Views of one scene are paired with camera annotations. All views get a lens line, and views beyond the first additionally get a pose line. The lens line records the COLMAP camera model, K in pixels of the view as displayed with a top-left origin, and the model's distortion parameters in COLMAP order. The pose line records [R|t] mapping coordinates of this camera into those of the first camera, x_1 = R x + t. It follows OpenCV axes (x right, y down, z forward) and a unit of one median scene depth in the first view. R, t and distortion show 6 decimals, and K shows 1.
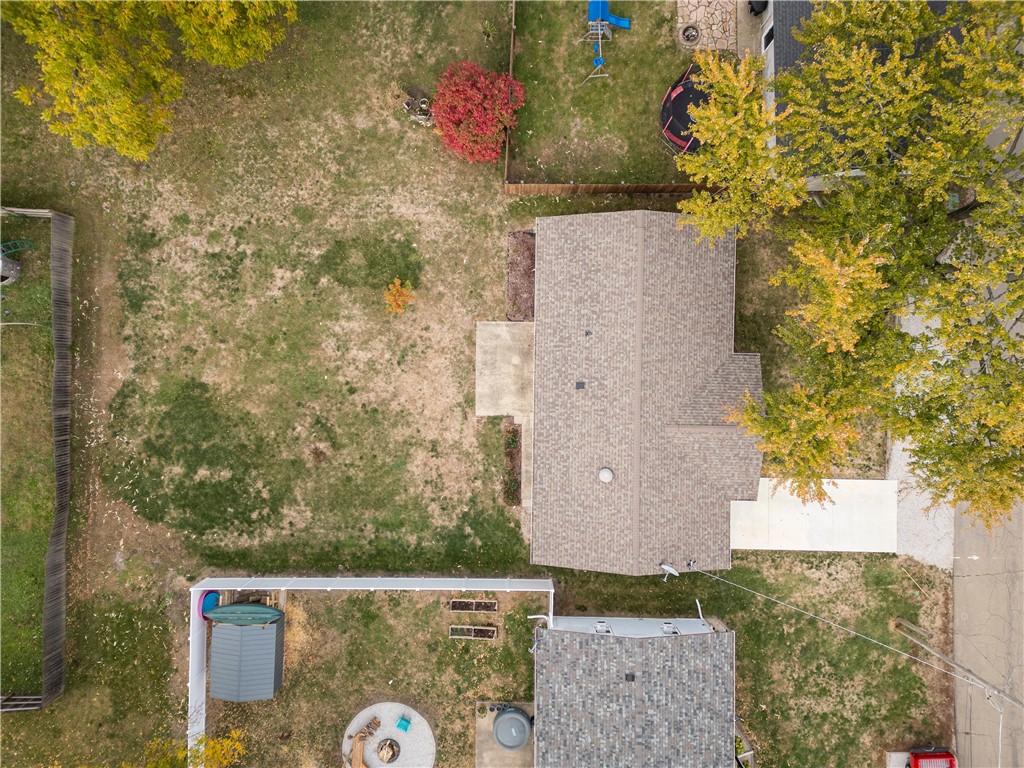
lens RADIAL K [[707.5, 0, 512.0], [0, 707.5, 384.0], [0, 0, 1]] dist [0.119051, -0.143669]
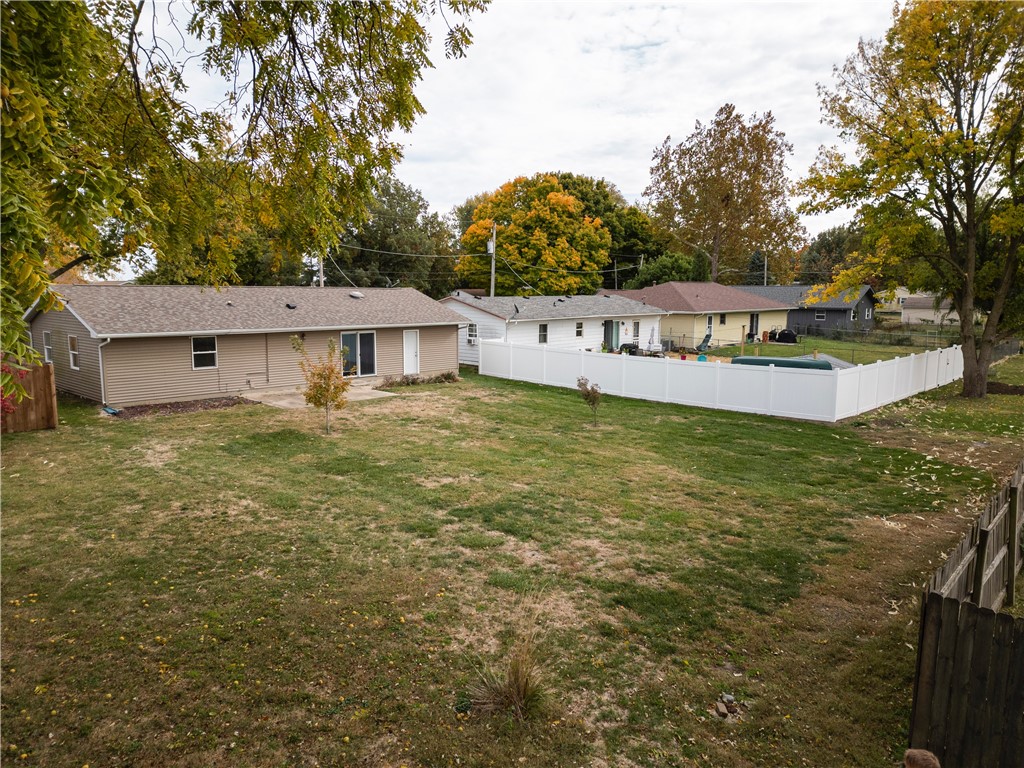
lens RADIAL K [[707.5, 0, 512.0], [0, 707.5, 384.0], [0, 0, 1]] dist [0.119051, -0.143669]
pose [[-0.743580, -0.089069, 0.662688, -0.648180], [0.668642, -0.102892, 0.736432, -0.439626], [0.002592, 0.990697, 0.136063, 0.876115]]
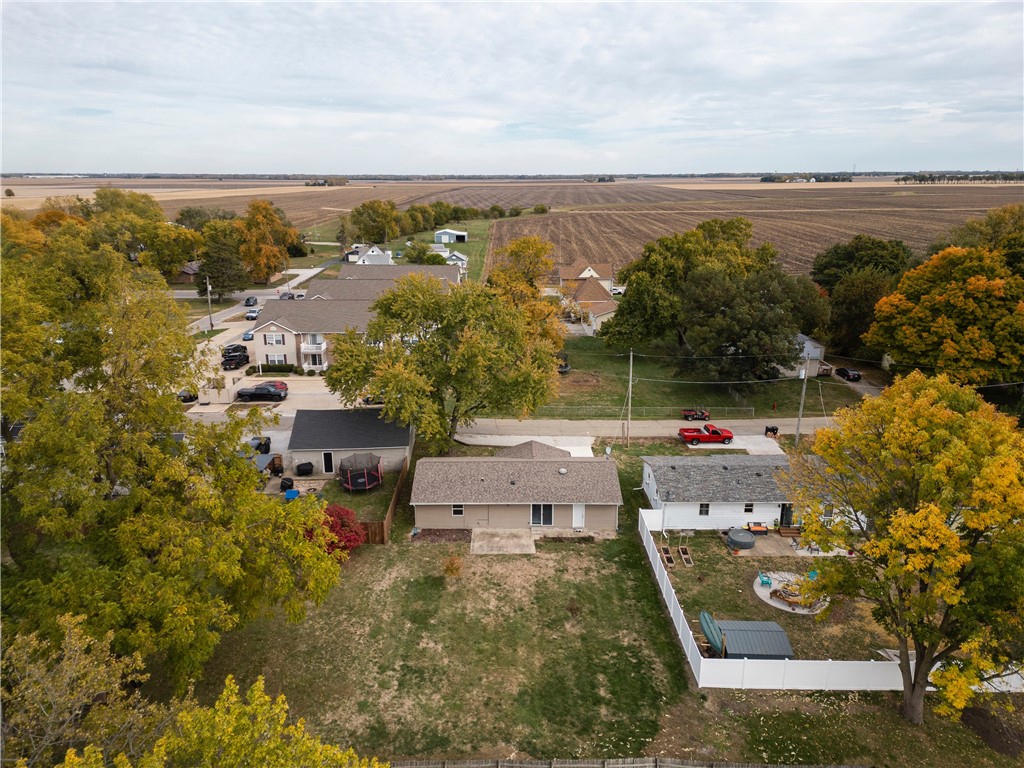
lens RADIAL K [[707.5, 0, 512.0], [0, 707.5, 384.0], [0, 0, 1]] dist [0.119051, -0.143669]
pose [[-0.020137, -0.277974, 0.960377, -1.333753], [0.999777, -0.011648, 0.017592, -0.024810], [0.006297, 0.960518, 0.278147, 0.264152]]
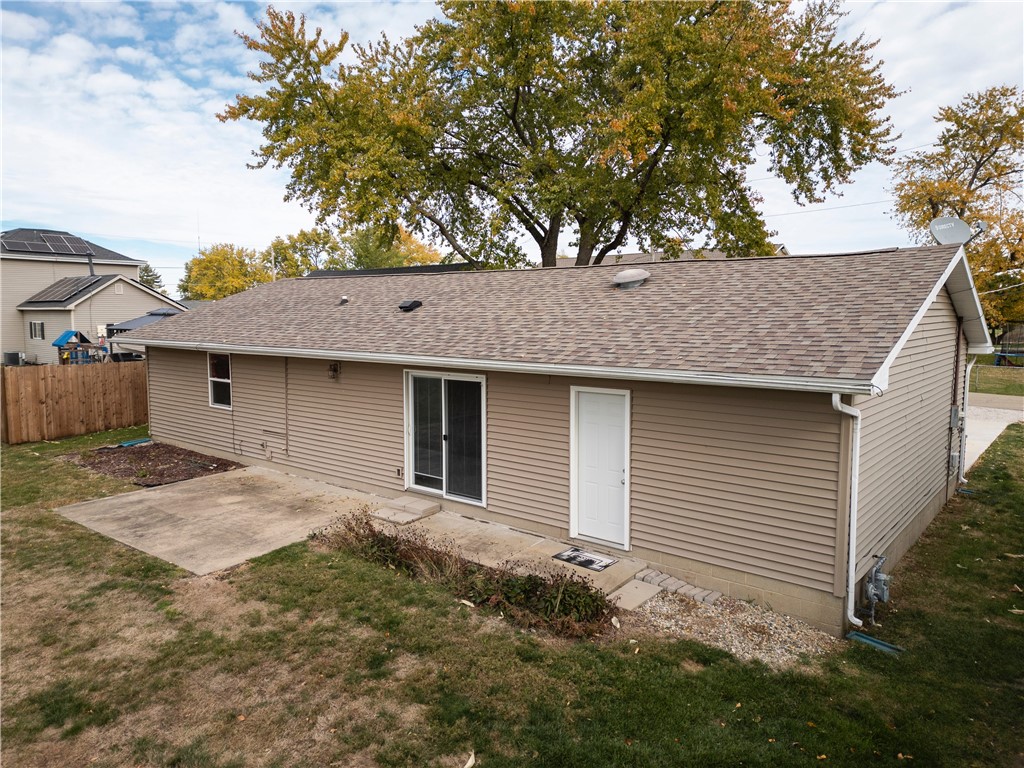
lens RADIAL K [[707.5, 0, 512.0], [0, 707.5, 384.0], [0, 0, 1]] dist [0.119051, -0.143669]
pose [[0.618737, -0.072597, 0.782237, -0.172023], [0.785598, 0.055948, -0.616203, 0.273096], [0.000970, 0.995791, 0.091649, 0.905197]]
